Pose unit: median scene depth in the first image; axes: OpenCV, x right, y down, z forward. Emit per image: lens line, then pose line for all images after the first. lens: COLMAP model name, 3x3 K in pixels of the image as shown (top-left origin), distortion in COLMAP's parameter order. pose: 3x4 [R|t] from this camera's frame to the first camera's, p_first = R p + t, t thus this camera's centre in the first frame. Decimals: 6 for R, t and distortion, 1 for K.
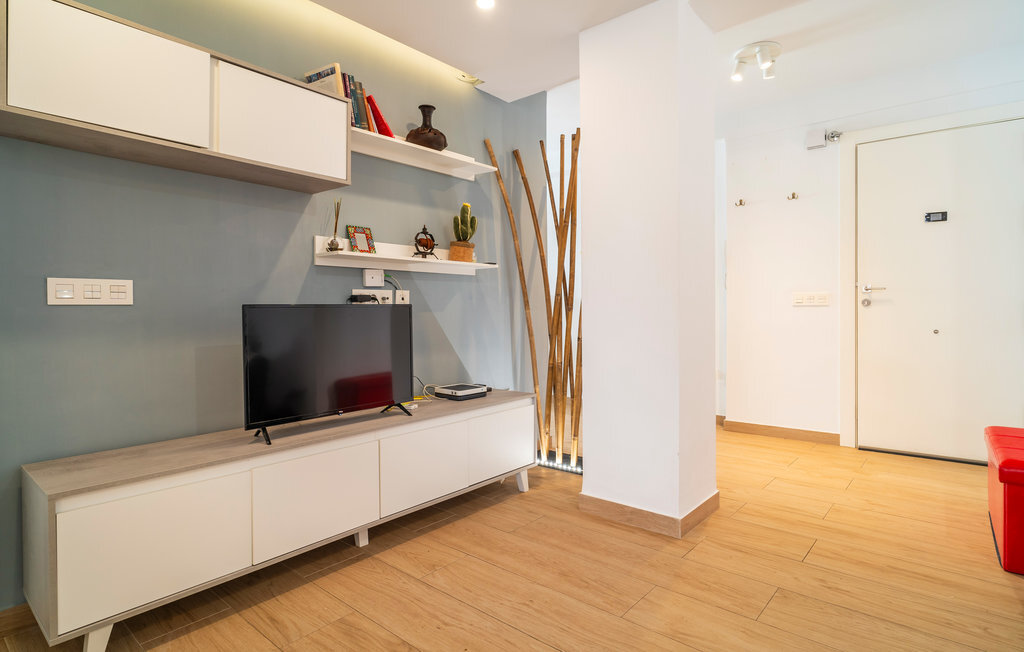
lens RADIAL K [[533.8, 0, 510.7], [0, 533.8, 315.6], [0, 0, 1]] dist [-0.000252, -0.001102]
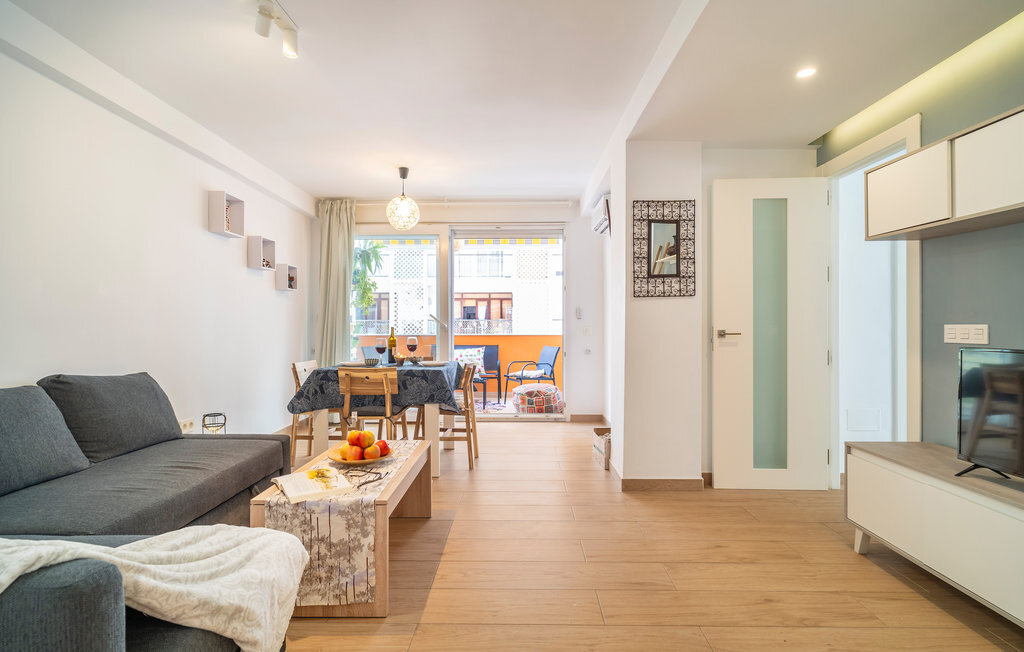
lens RADIAL K [[533.8, 0, 508.9], [0, 533.8, 323.9], [0, 0, 1]] dist [-0.000252, -0.001102]
pose [[-0.776807, 0.002508, -0.629733, 0.981824], [-0.003241, 0.999963, 0.007980, -0.076984], [0.629730, 0.008240, -0.776770, 1.315234]]
